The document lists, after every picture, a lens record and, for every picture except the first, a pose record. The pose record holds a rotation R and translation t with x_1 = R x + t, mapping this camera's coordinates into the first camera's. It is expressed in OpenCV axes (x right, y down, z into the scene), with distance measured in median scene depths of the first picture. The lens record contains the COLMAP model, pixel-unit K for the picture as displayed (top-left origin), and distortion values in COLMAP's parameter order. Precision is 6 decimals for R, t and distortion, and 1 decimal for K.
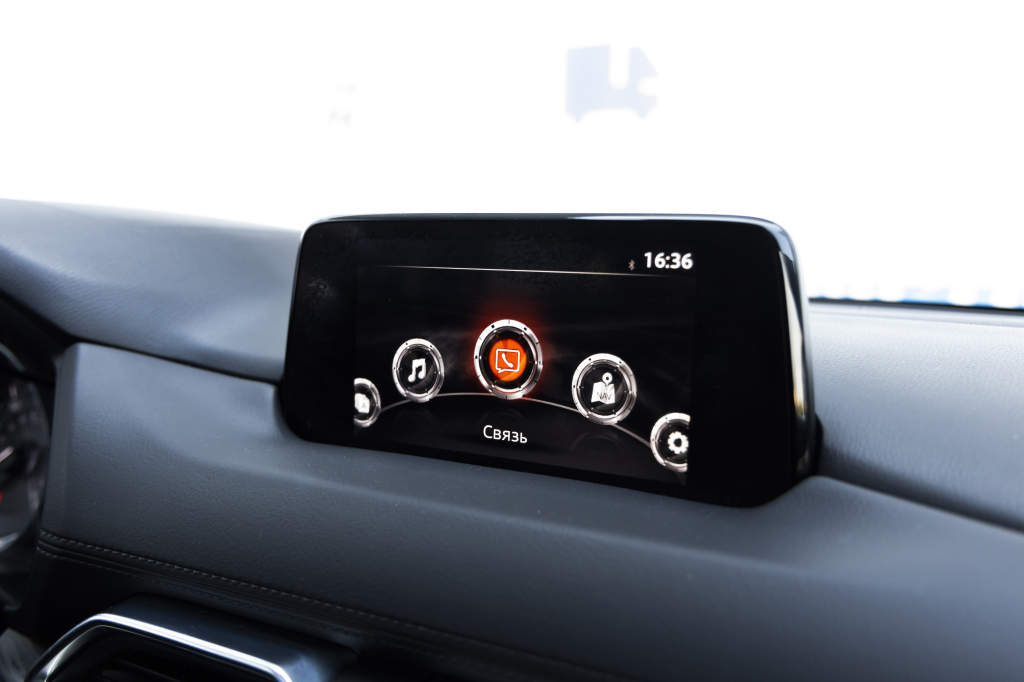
lens RADIAL K [[985.3, 0, 512.0], [0, 985.3, 341.0], [0, 0, 1]] dist [0.000866, 0.000334]
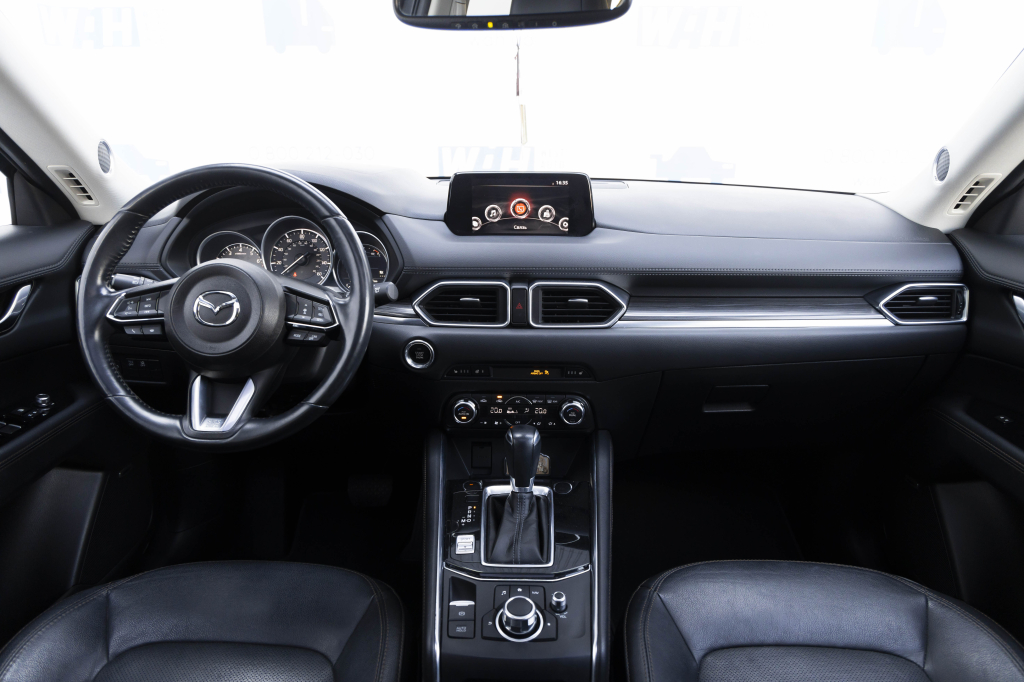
lens RADIAL K [[656.1, 0, 512.0], [0, 656.1, 341.0], [0, 0, 1]] dist [-0.005022, -0.002360]
pose [[0.877673, -0.179145, 0.444520, -1.331312], [0.062269, 0.962275, 0.264859, -0.173783], [-0.475198, -0.204780, 0.855717, -1.401206]]
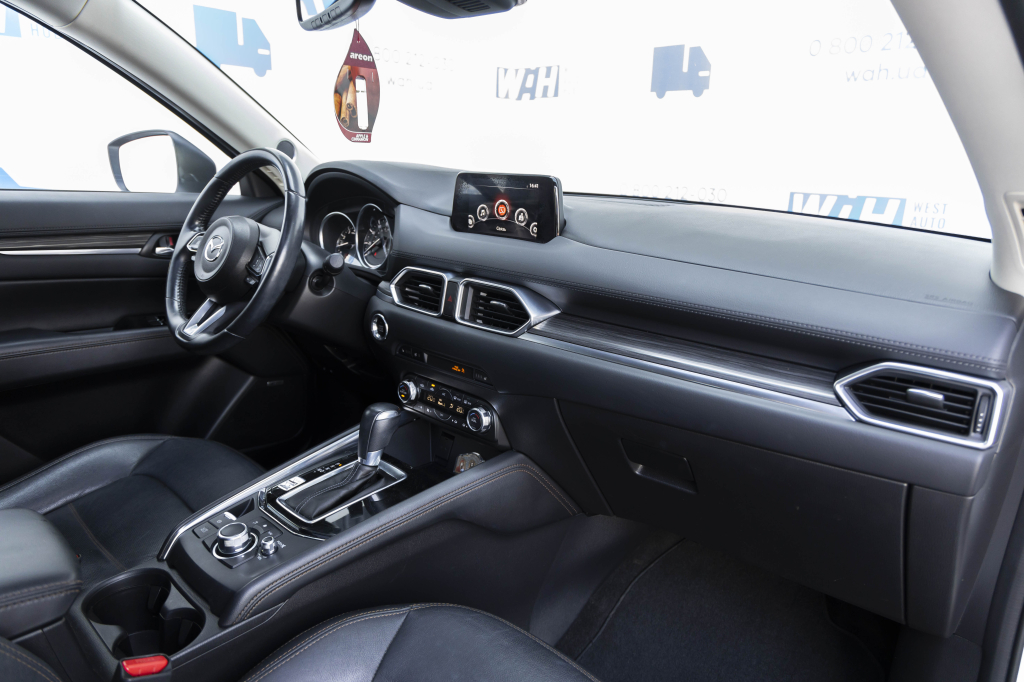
lens RADIAL K [[656.1, 0, 512.0], [0, 656.1, 341.0], [0, 0, 1]] dist [-0.005022, -0.002360]
pose [[0.975376, 0.066235, -0.210366, 0.637399], [-0.029165, 0.984198, 0.174655, 0.077066], [0.218610, -0.164219, 0.961895, -1.665978]]
